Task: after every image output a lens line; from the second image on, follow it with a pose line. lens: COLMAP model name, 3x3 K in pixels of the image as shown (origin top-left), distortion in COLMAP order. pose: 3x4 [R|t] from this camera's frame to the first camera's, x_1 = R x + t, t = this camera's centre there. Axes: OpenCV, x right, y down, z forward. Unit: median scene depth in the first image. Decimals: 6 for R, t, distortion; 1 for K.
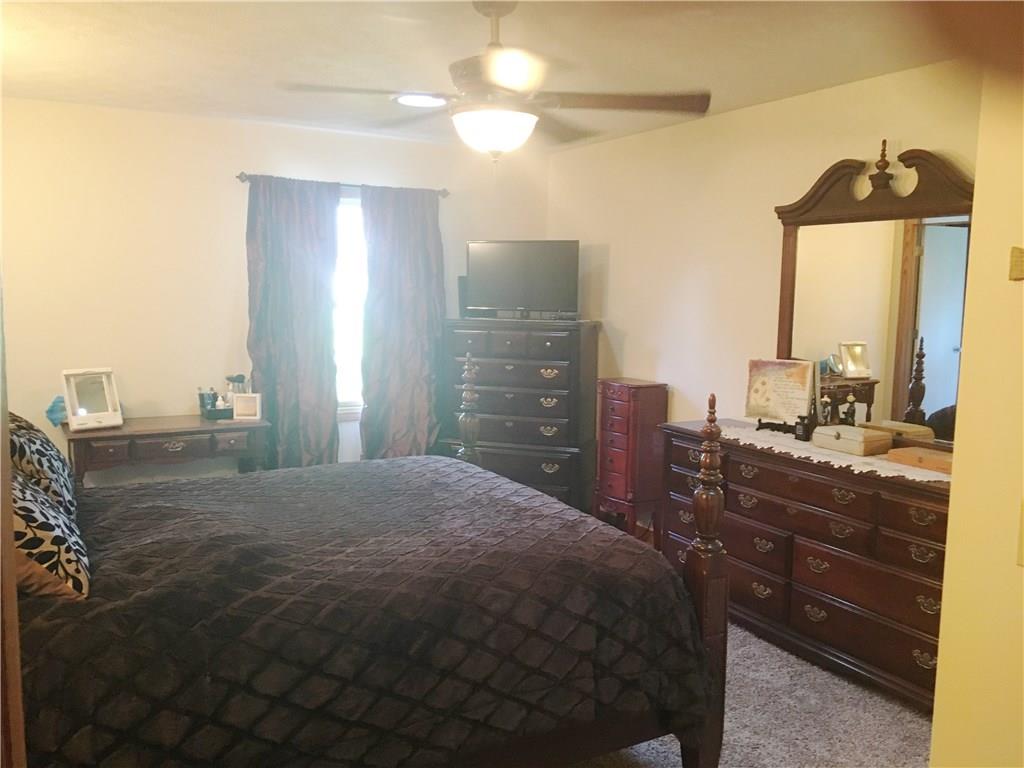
lens RADIAL K [[859.7, 0, 512.0], [0, 859.7, 384.0], [0, 0, 1]] dist [0.118080, -0.192730]
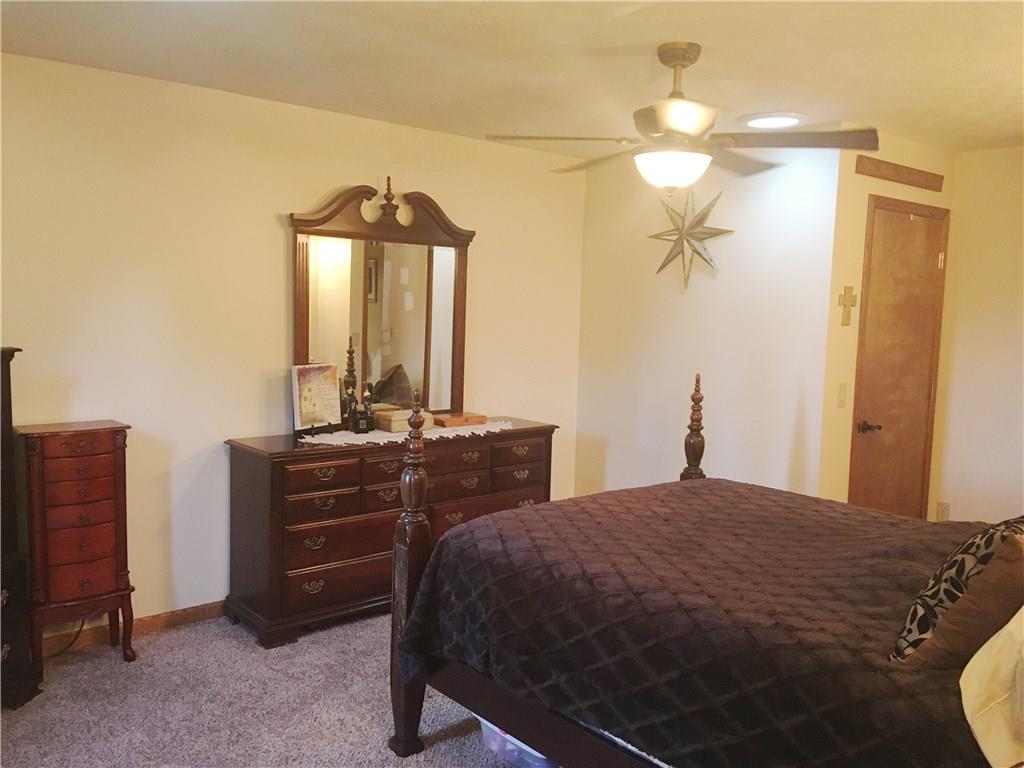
lens RADIAL K [[859.7, 0, 512.0], [0, 859.7, 384.0], [0, 0, 1]] dist [0.118080, -0.192730]
pose [[-0.187530, -0.118921, 0.975034, -0.783409], [0.081863, 0.987299, 0.136161, -0.133788], [-0.978842, 0.105354, -0.175412, 1.008959]]
